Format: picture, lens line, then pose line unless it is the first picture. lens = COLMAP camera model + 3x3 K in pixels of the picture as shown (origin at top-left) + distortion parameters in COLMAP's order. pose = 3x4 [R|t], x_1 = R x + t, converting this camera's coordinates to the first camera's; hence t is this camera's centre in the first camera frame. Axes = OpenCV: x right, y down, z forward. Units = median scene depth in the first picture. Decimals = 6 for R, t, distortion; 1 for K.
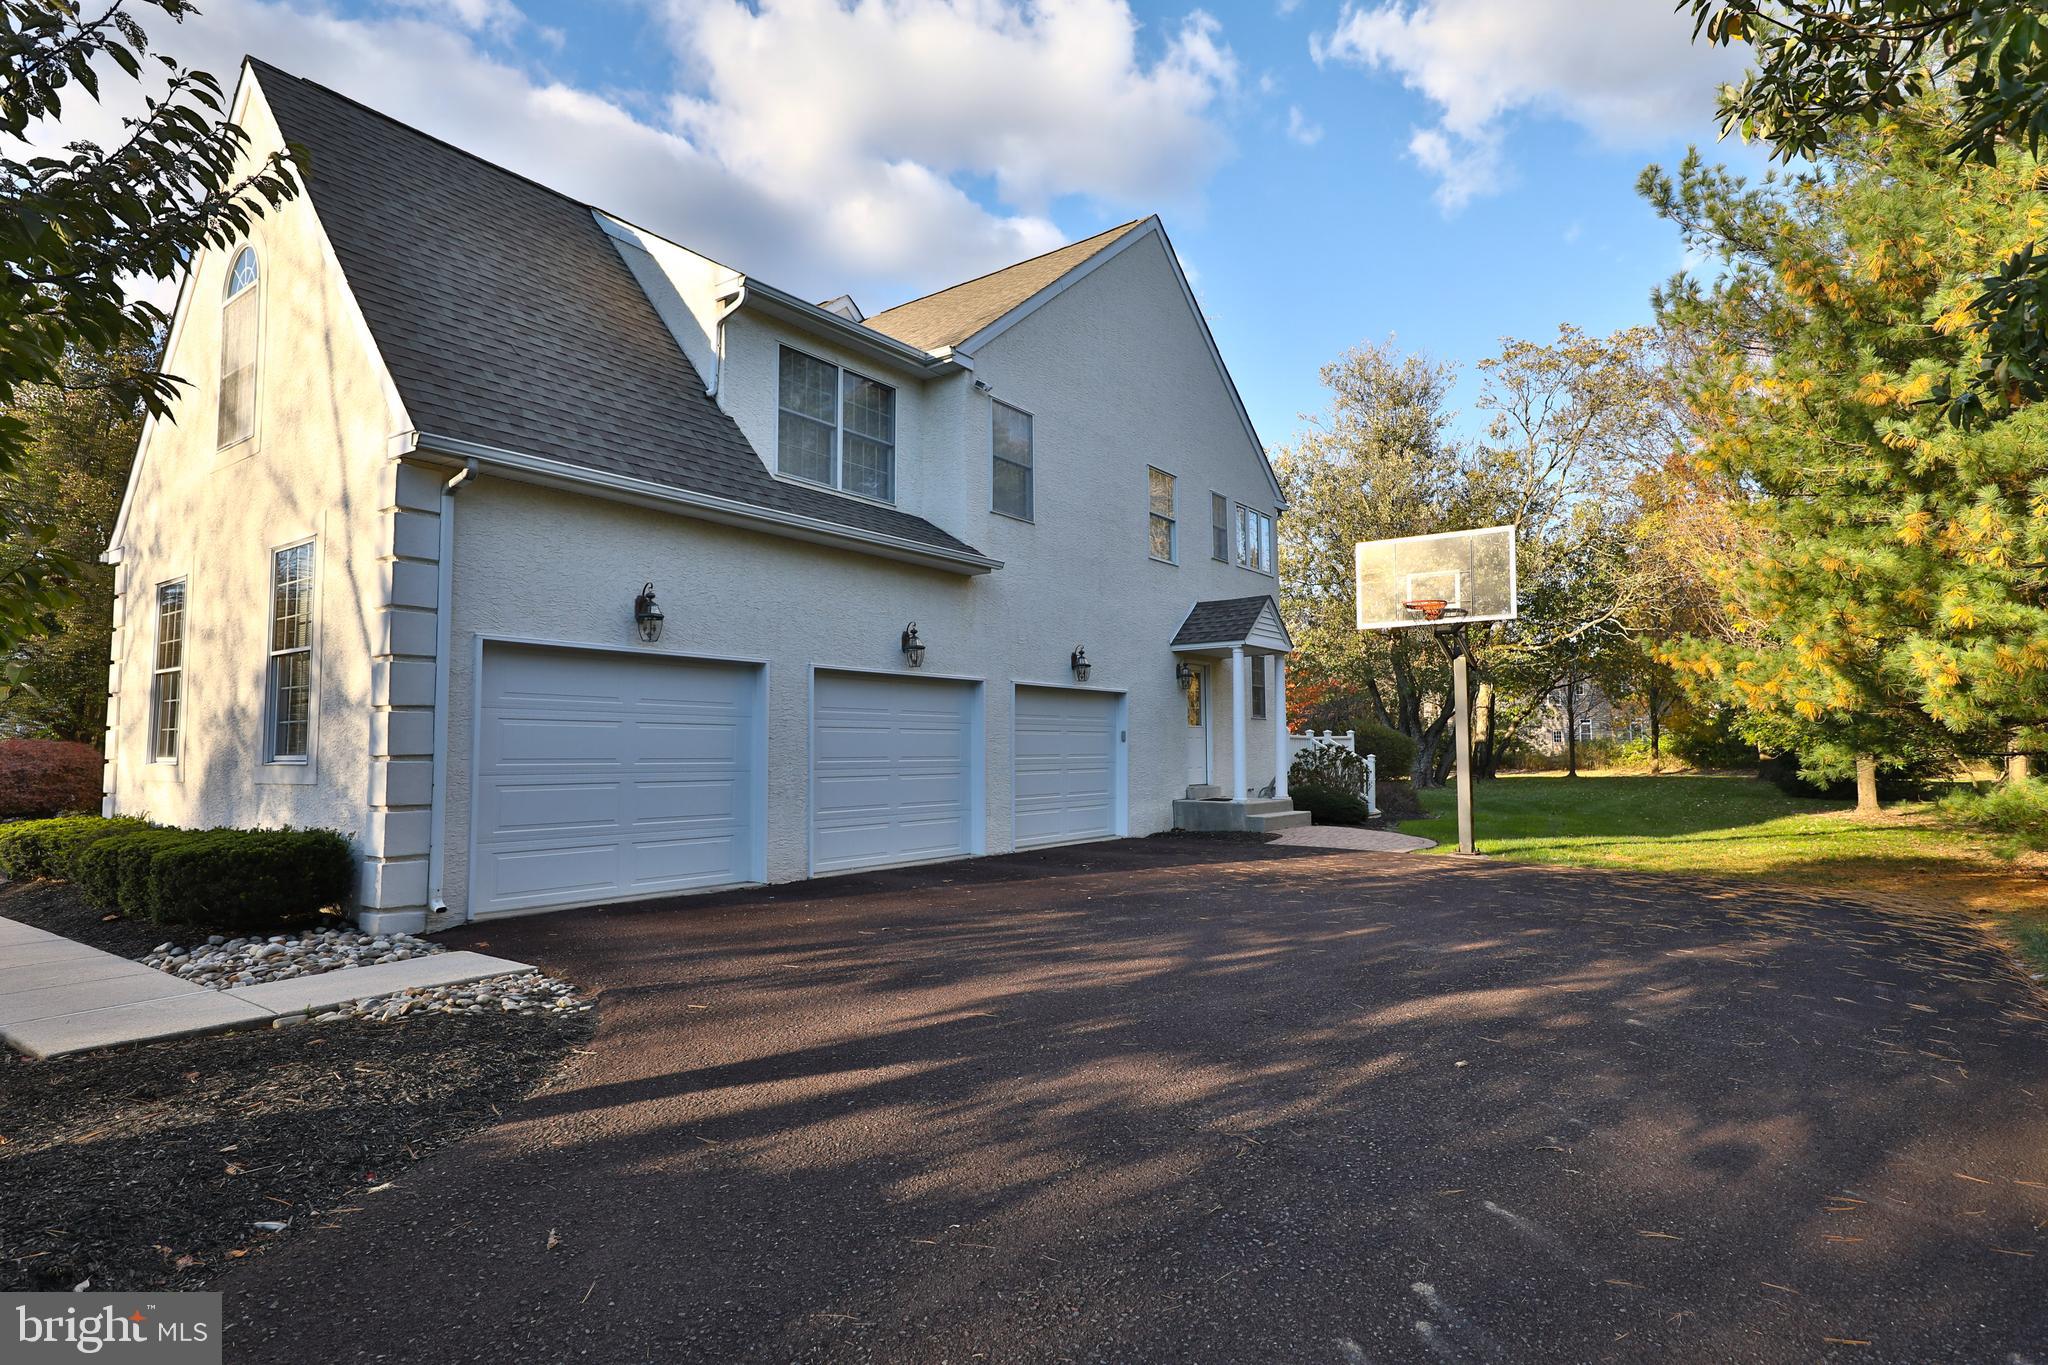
lens RADIAL K [[1039.5, 0, 1019.8], [0, 1039.5, 685.6], [0, 0, 1]] dist [-0.002276, 0.000700]
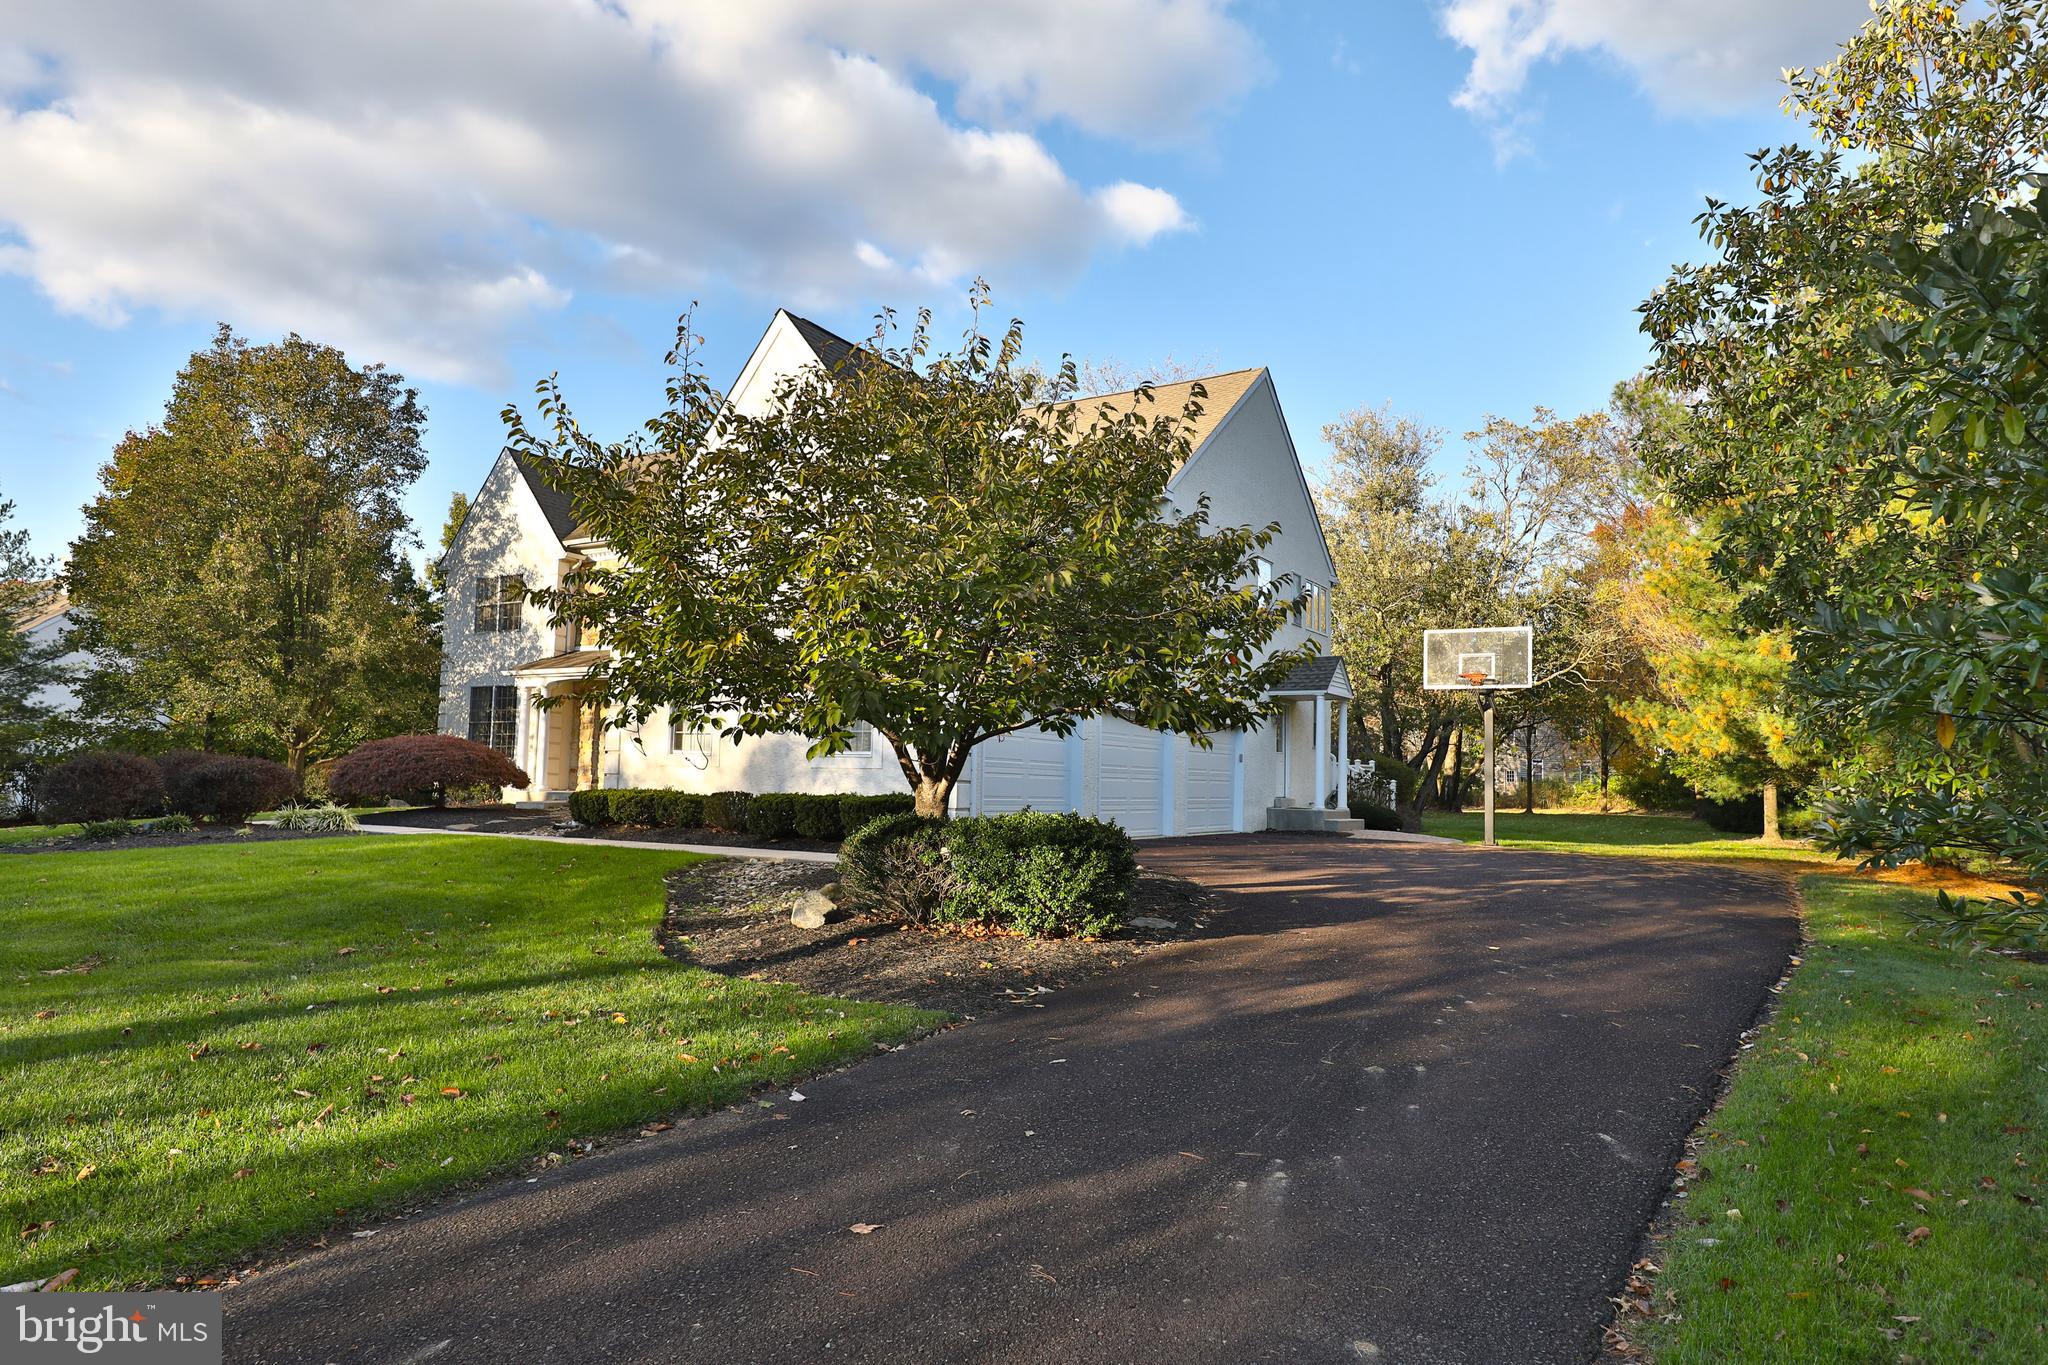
lens RADIAL K [[1205.8, 0, 1027.2], [0, 1205.8, 678.6], [0, 0, 1]] dist [0.009037, -0.000035]
pose [[0.993829, 0.037119, 0.104527, -0.156280], [-0.034931, 0.999132, -0.022685, -0.004064], [-0.105278, 0.018894, 0.994263, -0.241545]]
